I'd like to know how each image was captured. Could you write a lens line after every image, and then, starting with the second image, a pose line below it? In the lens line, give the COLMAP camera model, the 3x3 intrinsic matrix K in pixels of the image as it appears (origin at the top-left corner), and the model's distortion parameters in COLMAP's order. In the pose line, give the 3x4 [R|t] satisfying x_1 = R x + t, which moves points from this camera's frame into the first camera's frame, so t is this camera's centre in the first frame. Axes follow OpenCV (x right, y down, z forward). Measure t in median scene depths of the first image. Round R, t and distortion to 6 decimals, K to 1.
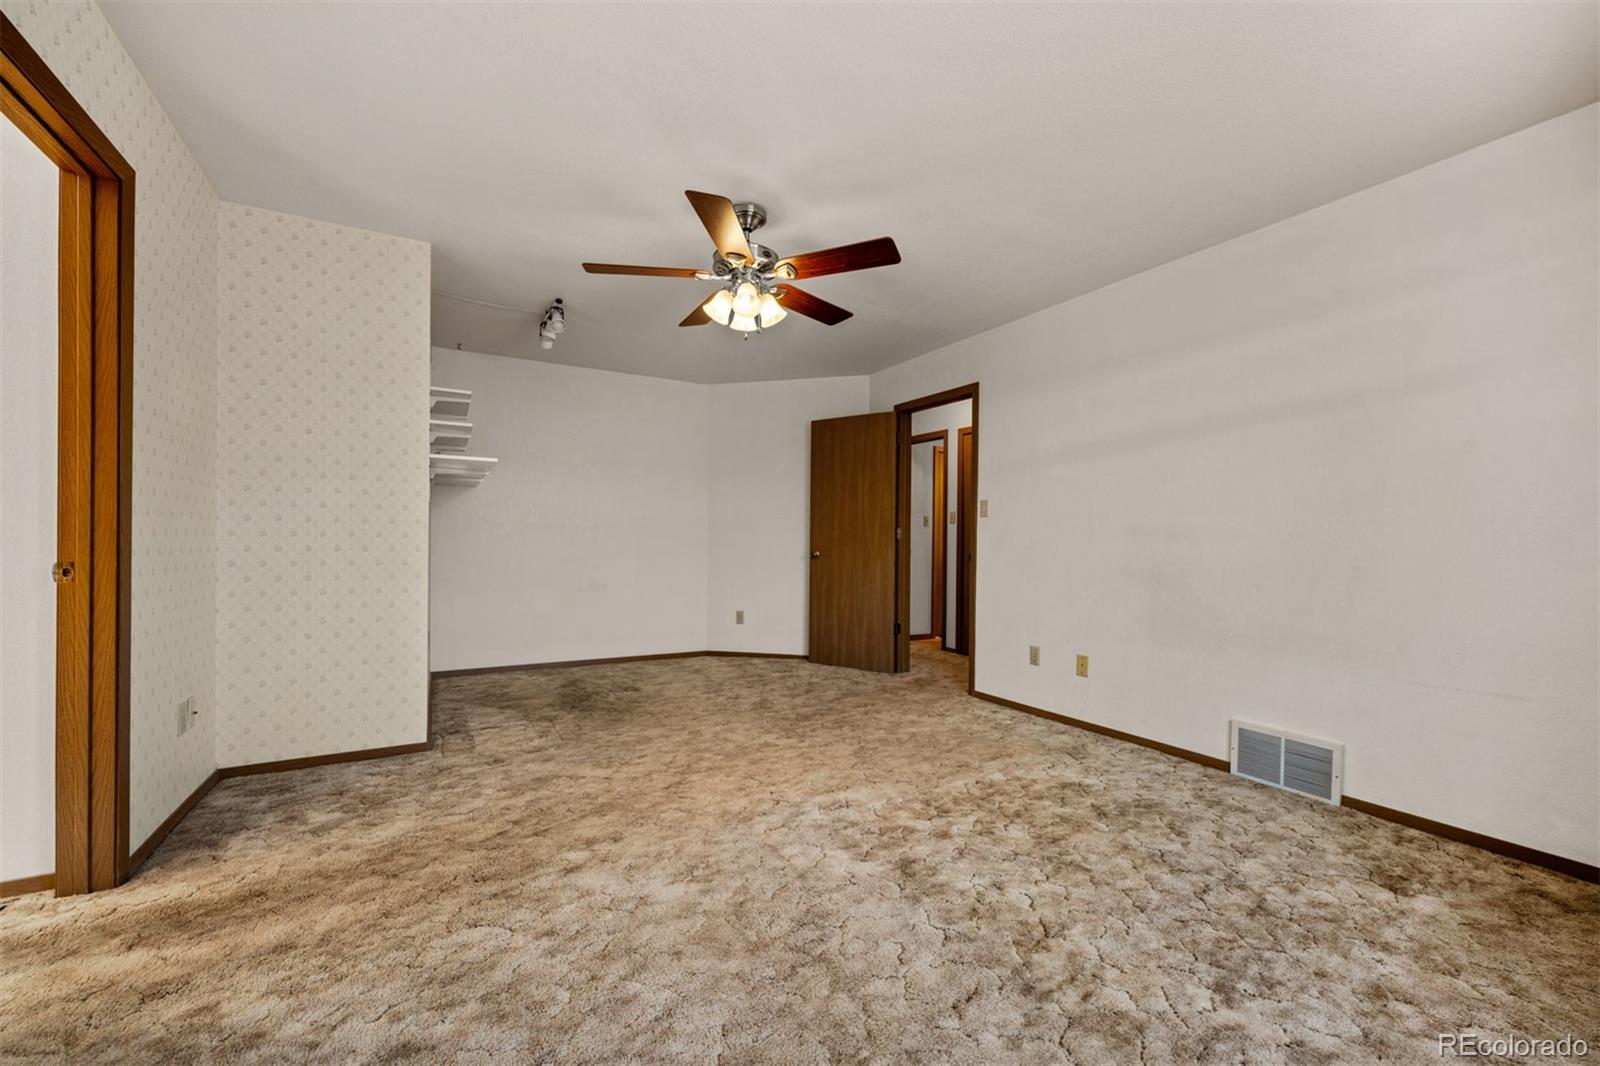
lens RADIAL K [[638.5, 0, 804.9], [0, 638.5, 542.5], [0, 0, 1]] dist [0.001787, 0.000255]
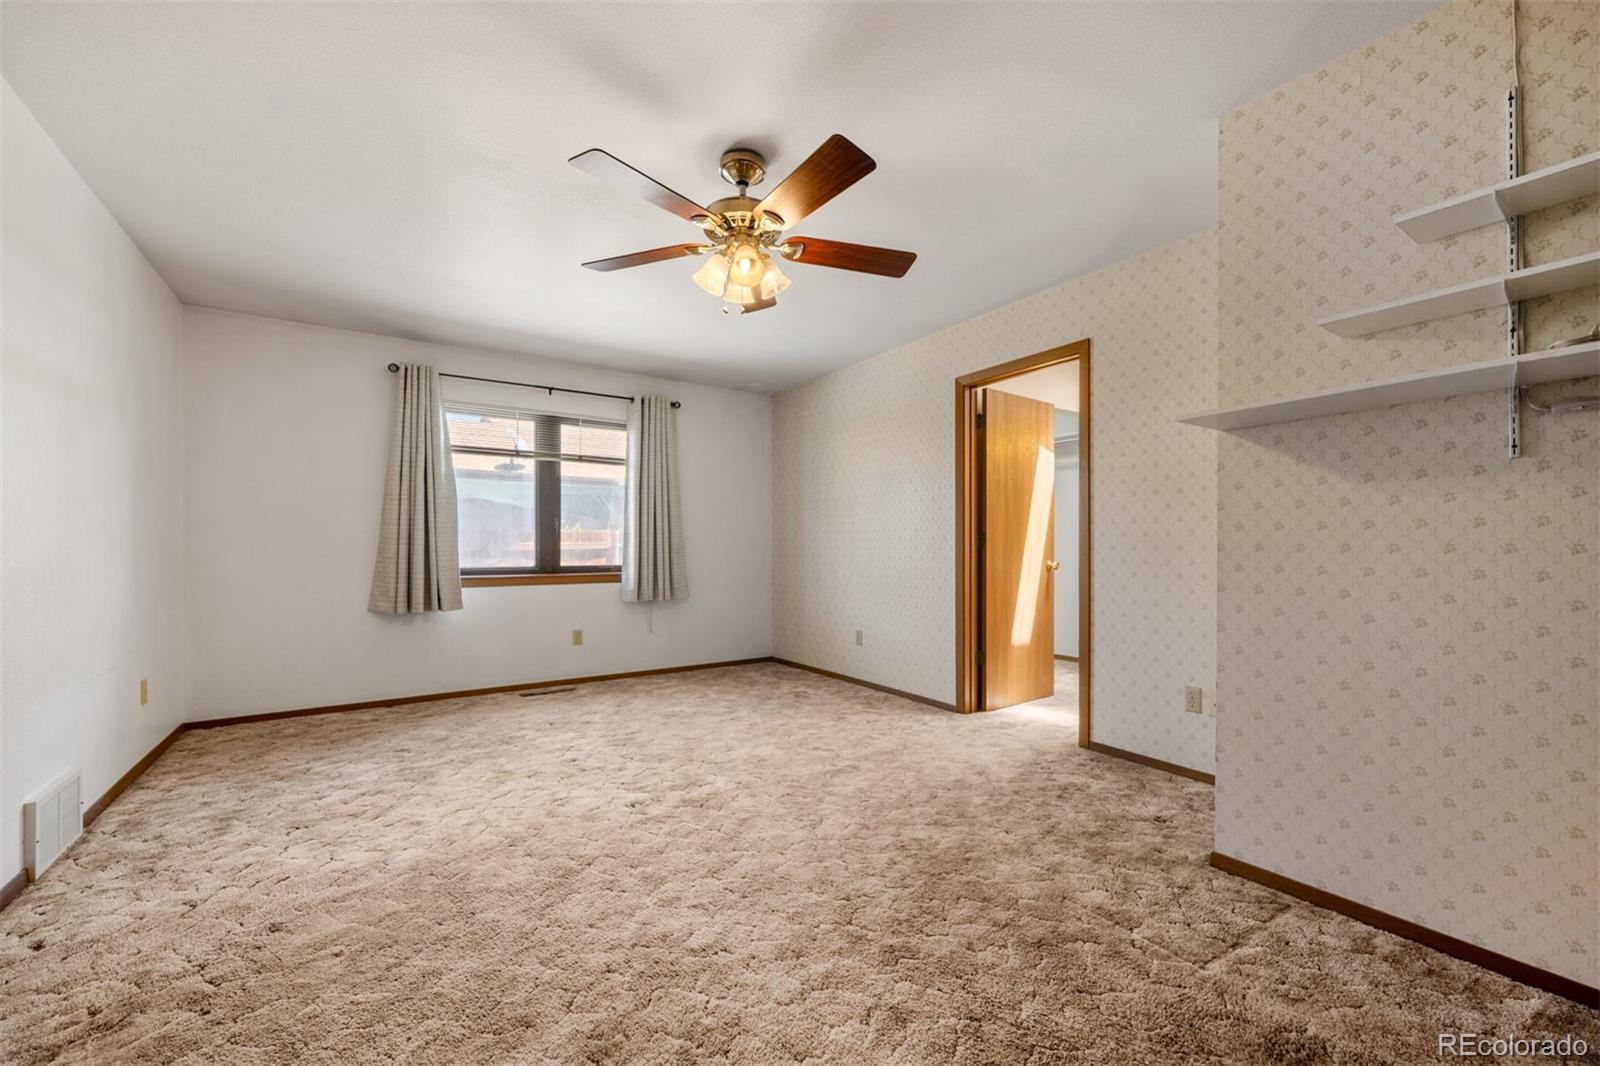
lens RADIAL K [[638.5, 0, 804.9], [0, 638.5, 542.5], [0, 0, 1]] dist [0.001787, 0.000255]
pose [[-0.997369, -0.013424, -0.071244, -0.116587], [-0.013252, 0.999908, -0.002881, -0.012521], [0.071276, -0.001930, -0.997455, 1.871570]]
